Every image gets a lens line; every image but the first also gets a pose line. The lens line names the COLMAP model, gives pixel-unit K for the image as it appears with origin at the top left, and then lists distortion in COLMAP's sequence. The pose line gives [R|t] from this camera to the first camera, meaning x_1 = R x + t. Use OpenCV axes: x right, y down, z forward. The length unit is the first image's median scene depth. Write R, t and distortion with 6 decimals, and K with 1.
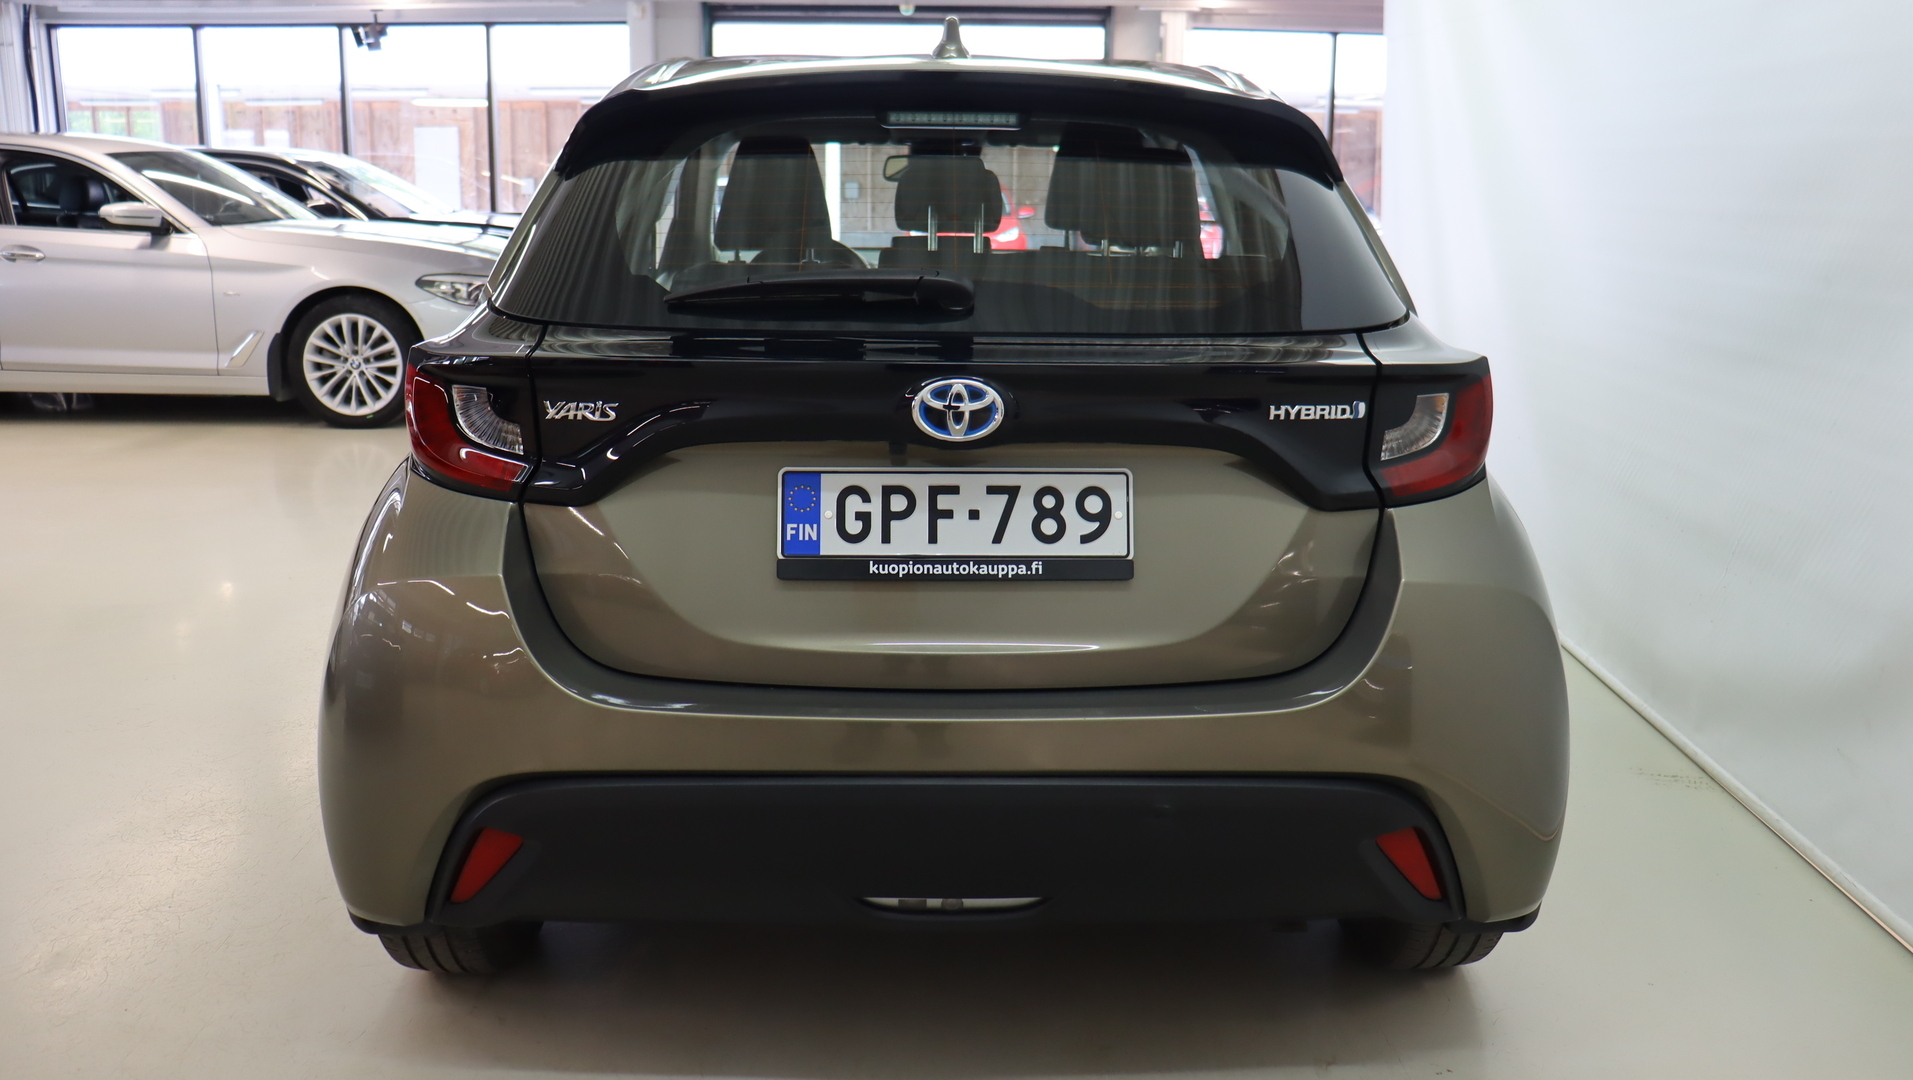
lens RADIAL K [[1596.6, 0, 993.1], [0, 1596.6, 472.4], [0, 0, 1]] dist [-0.150606, 0.078557]
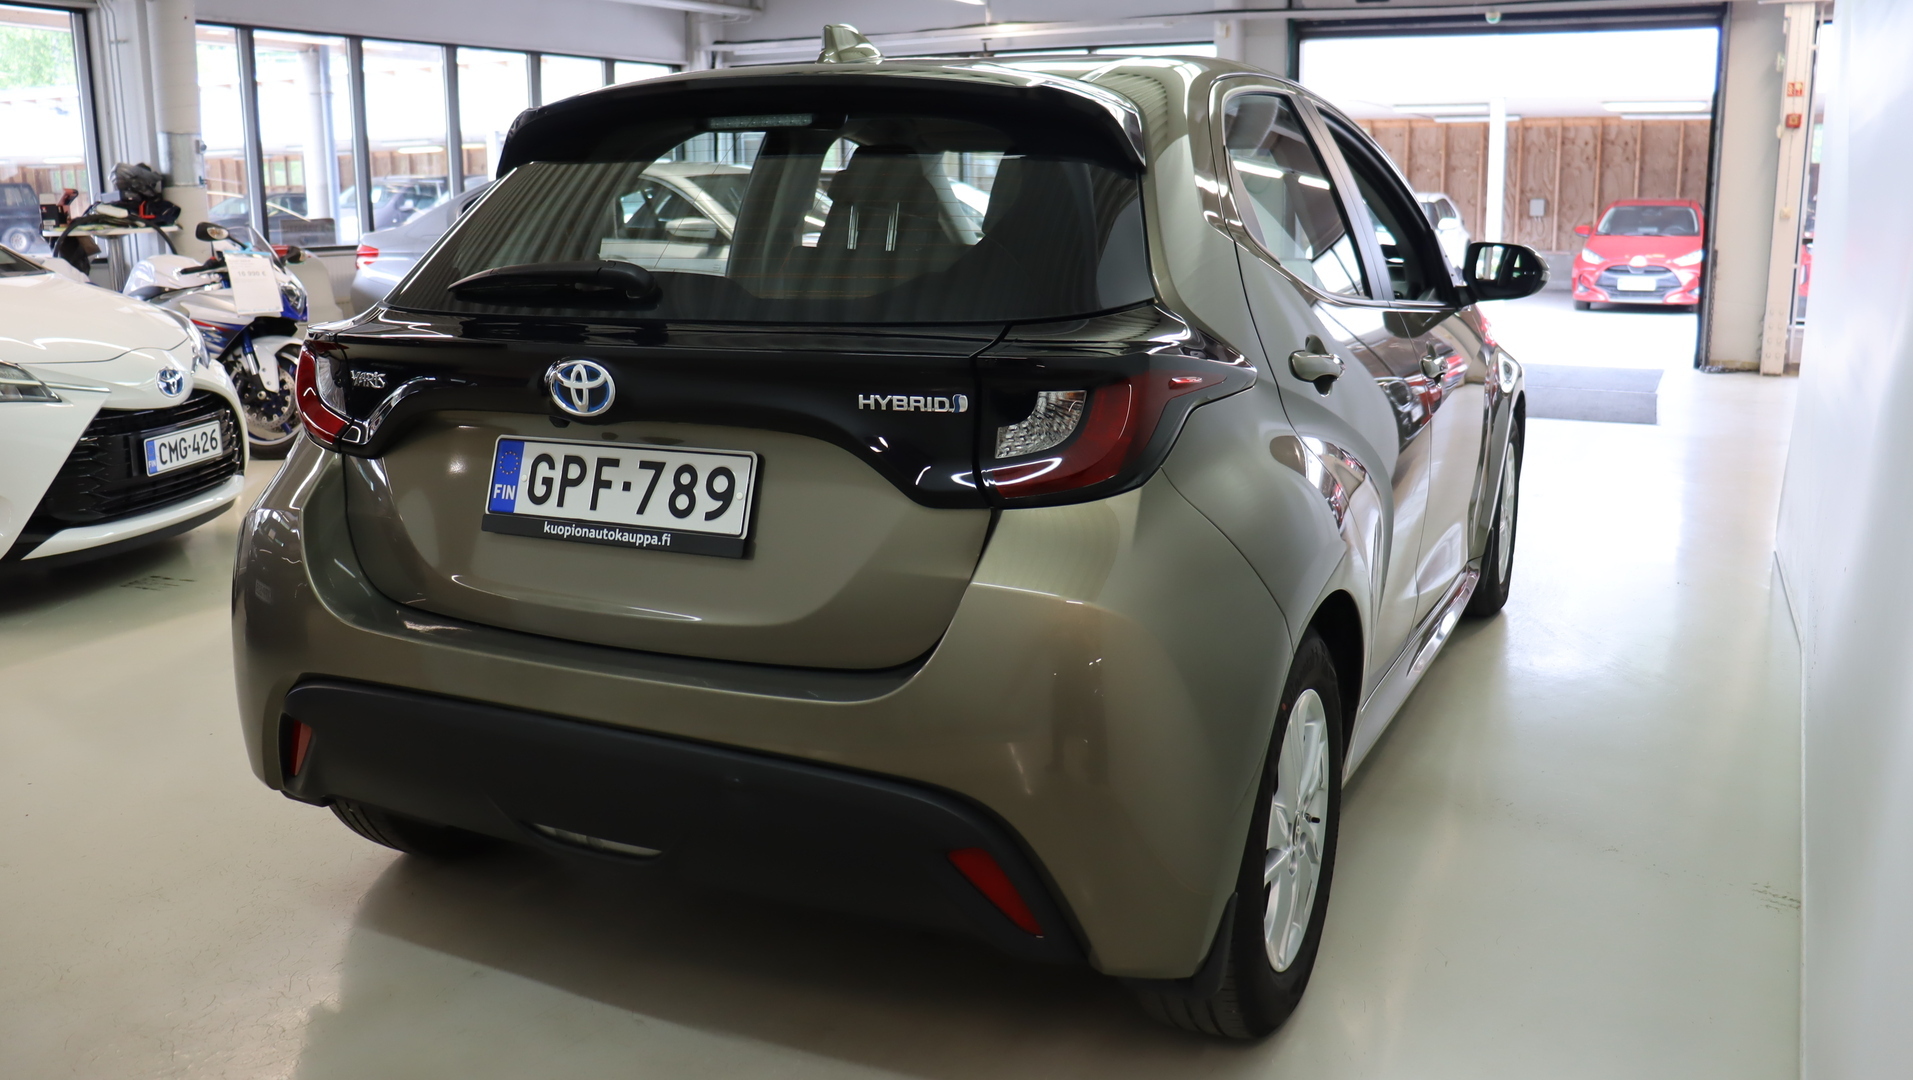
lens RADIAL K [[1596.6, 0, 987.9], [0, 1596.6, 447.9], [0, 0, 1]] dist [-0.150606, 0.078557]
pose [[0.886517, 0.049431, -0.460049, 0.701309], [-0.062424, 0.997964, -0.013063, -0.000903], [0.458466, 0.040299, 0.887798, 0.153888]]
